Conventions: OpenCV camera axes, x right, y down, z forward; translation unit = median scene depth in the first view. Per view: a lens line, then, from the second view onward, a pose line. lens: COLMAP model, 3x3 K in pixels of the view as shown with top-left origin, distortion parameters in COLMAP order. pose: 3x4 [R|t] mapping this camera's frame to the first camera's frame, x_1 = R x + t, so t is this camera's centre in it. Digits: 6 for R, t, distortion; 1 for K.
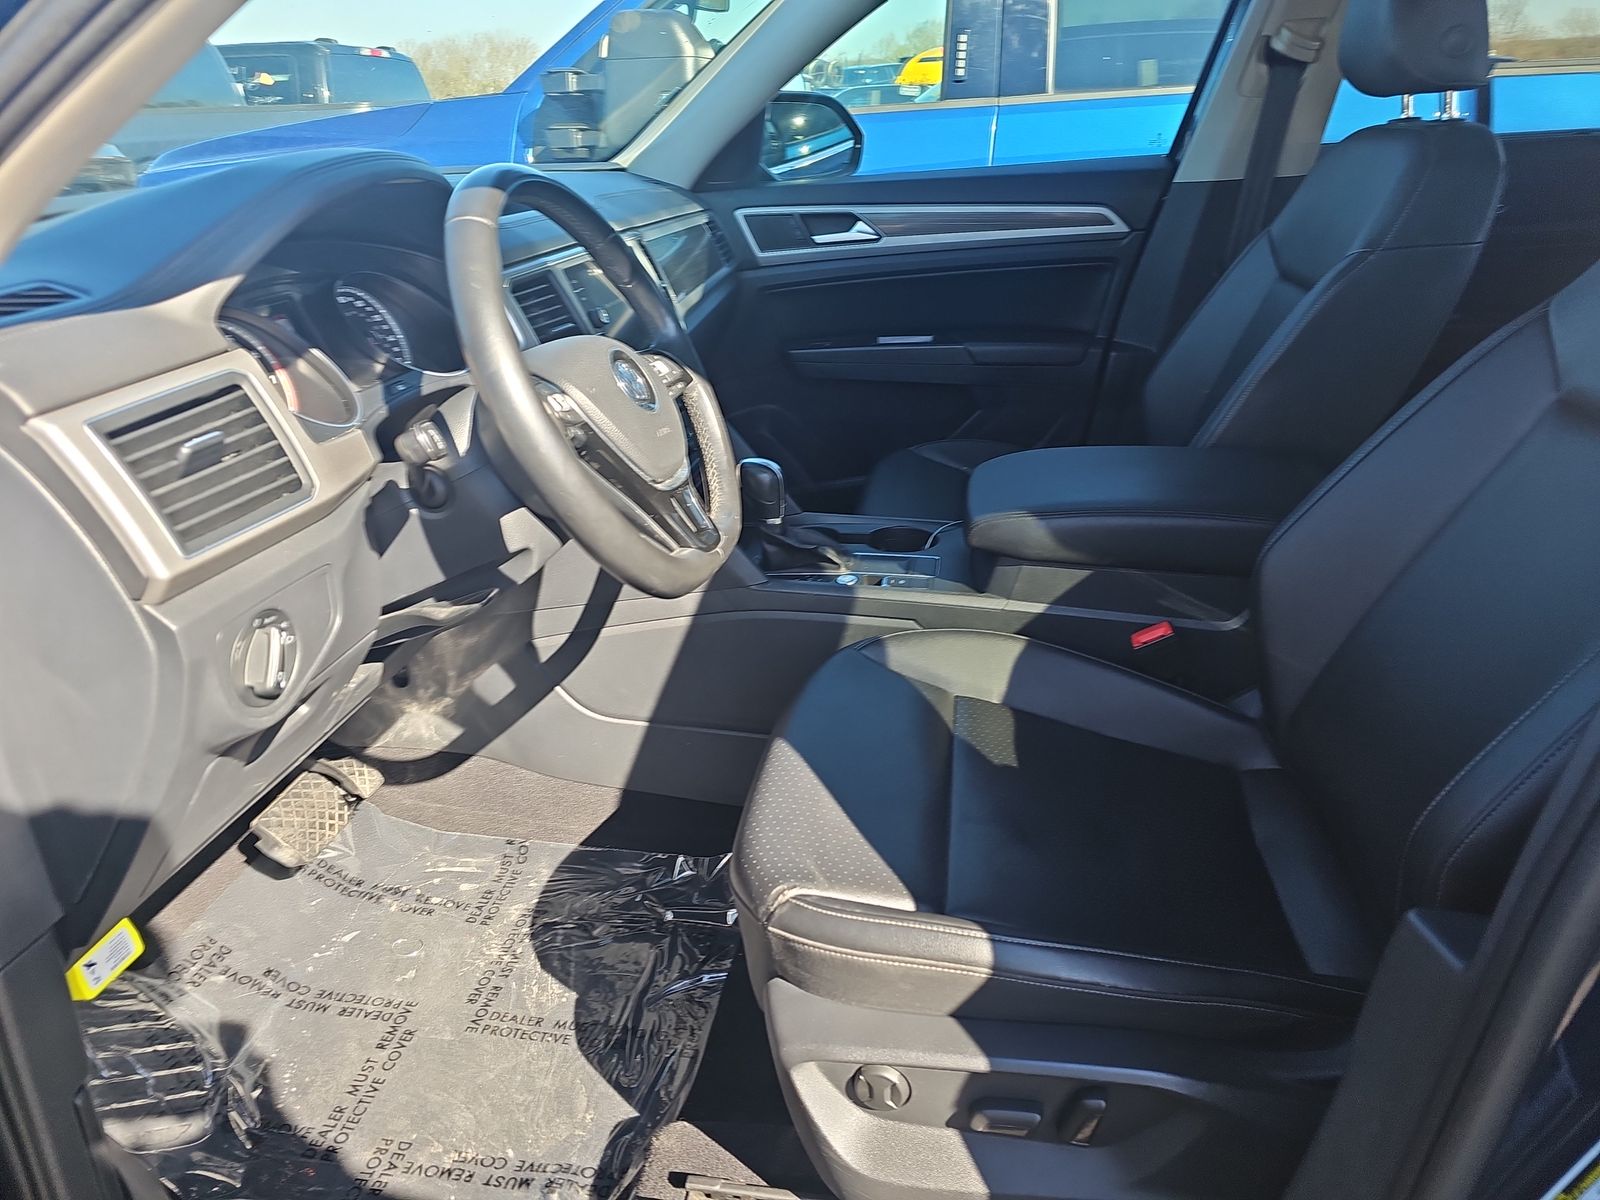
lens RADIAL K [[1081.7, 0, 805.3], [0, 1081.7, 588.0], [0, 0, 1]] dist [0.044116, -0.006448]
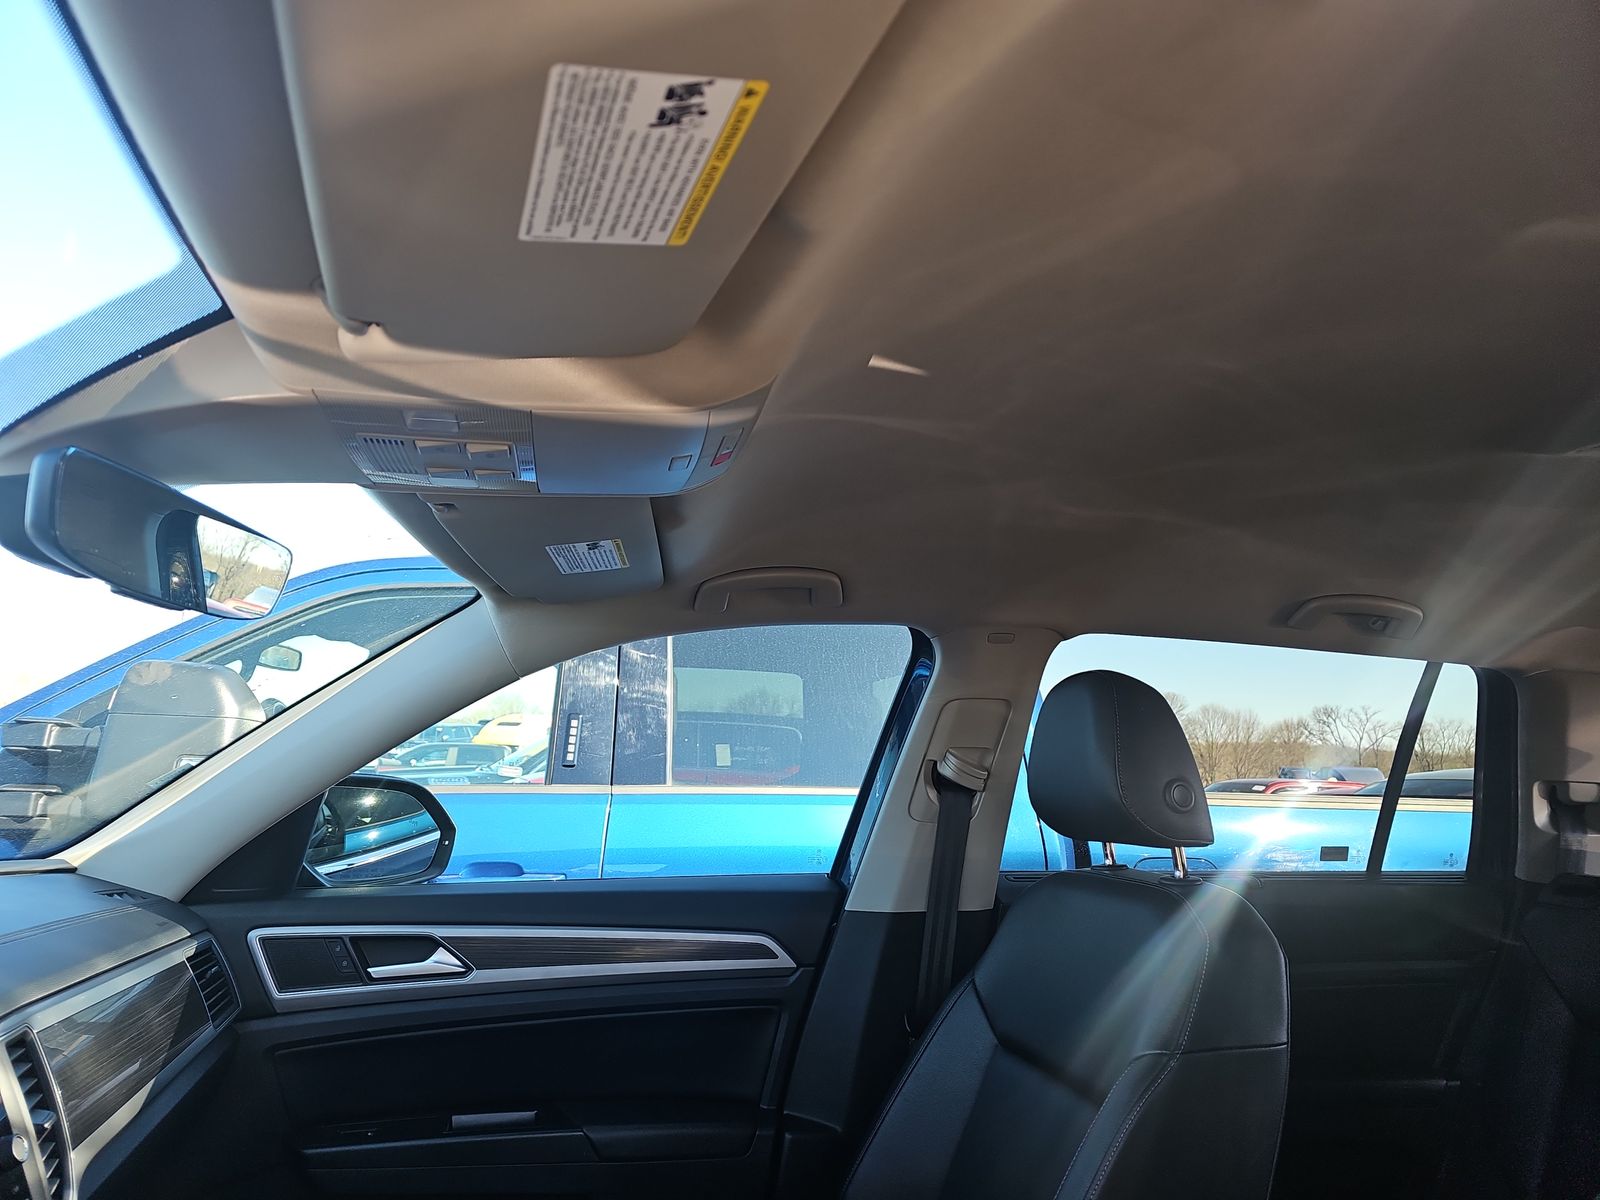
lens RADIAL K [[1081.7, 0, 799.4], [0, 1081.7, 596.3], [0, 0, 1]] dist [0.044116, -0.006448]
pose [[0.931642, 0.118406, 0.343545, -0.004209], [0.086547, 0.845913, -0.526252, -0.132804], [-0.352921, 0.520011, 0.777840, 0.234081]]
